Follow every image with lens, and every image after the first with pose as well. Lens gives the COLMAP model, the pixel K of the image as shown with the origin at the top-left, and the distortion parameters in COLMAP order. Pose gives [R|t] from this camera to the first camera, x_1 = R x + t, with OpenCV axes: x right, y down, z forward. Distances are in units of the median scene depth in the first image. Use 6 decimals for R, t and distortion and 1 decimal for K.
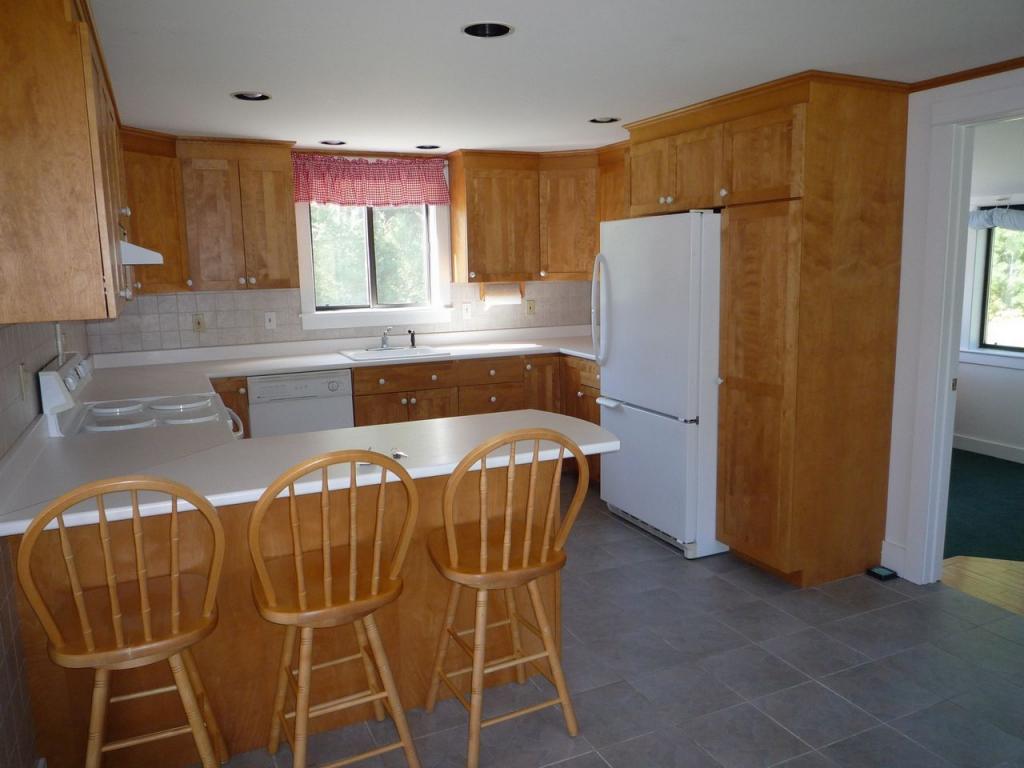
lens RADIAL K [[762.7, 0, 515.6], [0, 762.7, 382.9], [0, 0, 1]] dist [-0.002022, -0.031225]
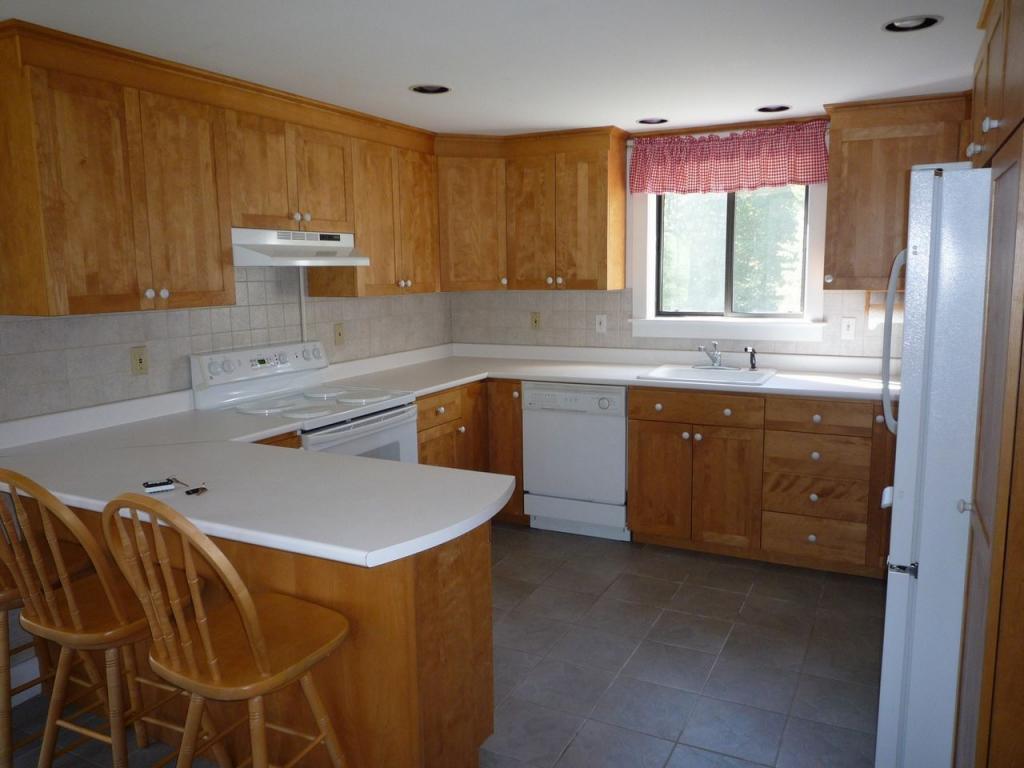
lens RADIAL K [[762.7, 0, 513.3], [0, 762.7, 377.3], [0, 0, 1]] dist [-0.002022, -0.031225]
pose [[0.623565, 0.119798, -0.772538, 0.345199], [-0.118857, 0.991229, 0.057773, -0.059984], [0.772684, 0.055796, 0.632334, 0.345494]]
